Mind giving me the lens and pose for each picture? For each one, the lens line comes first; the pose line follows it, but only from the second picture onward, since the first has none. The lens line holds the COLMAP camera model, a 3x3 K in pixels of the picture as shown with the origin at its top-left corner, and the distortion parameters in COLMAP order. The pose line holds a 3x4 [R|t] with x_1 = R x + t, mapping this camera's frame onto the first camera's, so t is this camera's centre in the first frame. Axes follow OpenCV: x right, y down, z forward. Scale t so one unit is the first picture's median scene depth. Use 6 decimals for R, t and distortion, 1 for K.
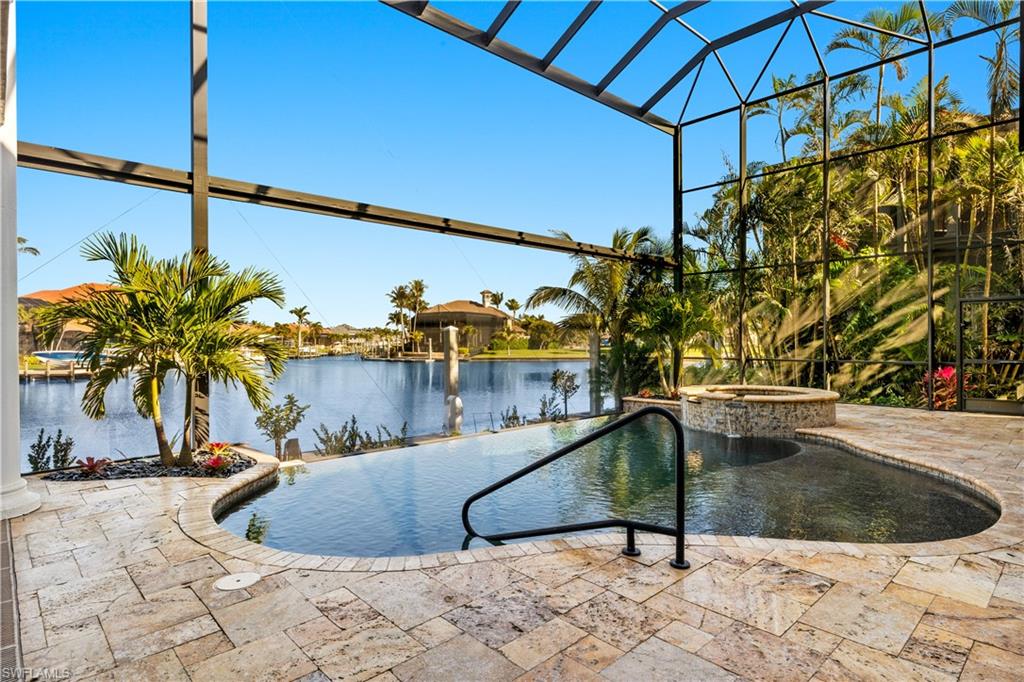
lens RADIAL K [[552.1, 0, 516.3], [0, 552.1, 342.8], [0, 0, 1]] dist [0.002070, 0.001357]
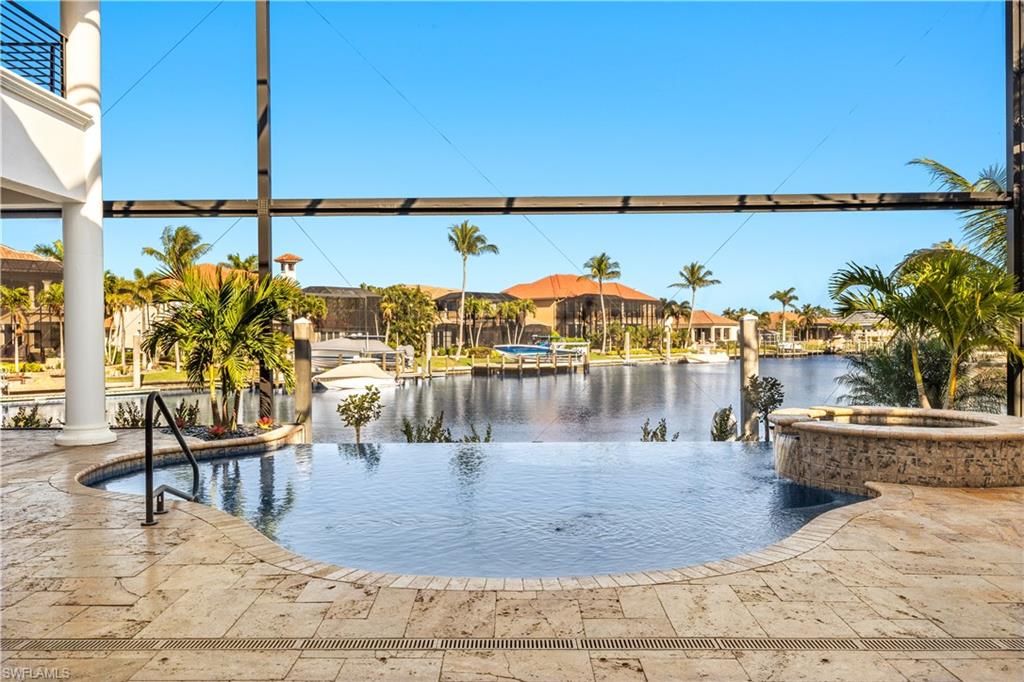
lens RADIAL K [[741.6, 0, 505.2], [0, 741.6, 337.8], [0, 0, 1]] dist [-0.005973, -0.002873]
pose [[0.721184, 0.000581, -0.692744, 0.771190], [0.000403, 0.999999, 0.001259, -0.000547], [0.692744, -0.001187, 0.721183, 0.150350]]
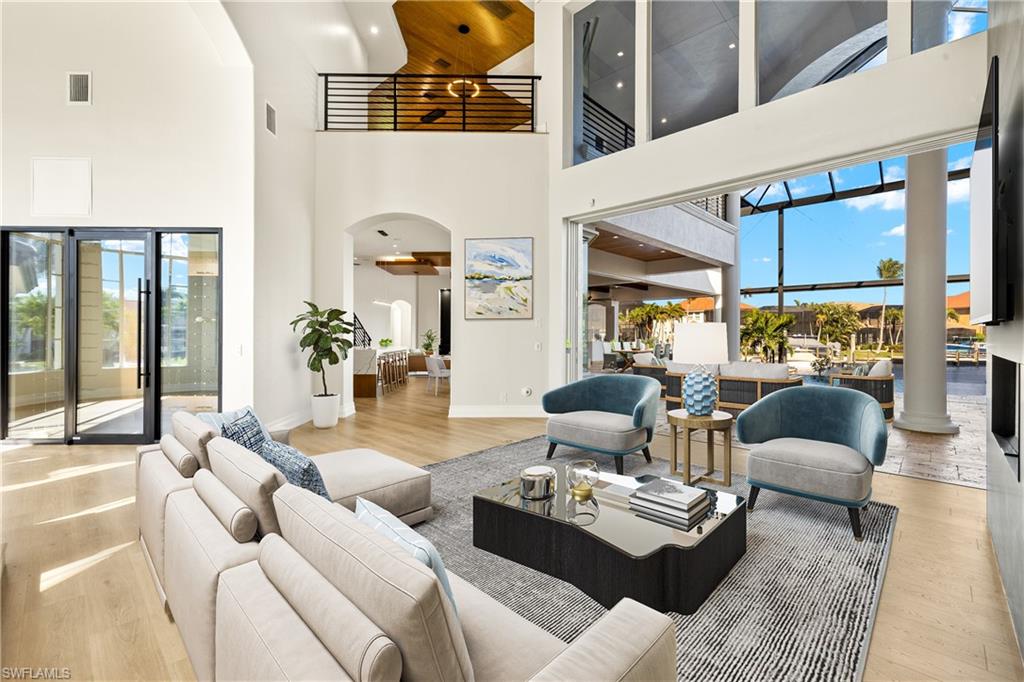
lens RADIAL K [[434.6, 0, 504.7], [0, 434.6, 338.4], [0, 0, 1]] dist [-0.008438, 0.000106]
pose [[0.025366, 0.009131, -0.999637, 1.656298], [-0.007258, 0.999934, 0.008949, 0.001322], [0.999652, 0.007029, 0.025431, -0.614278]]
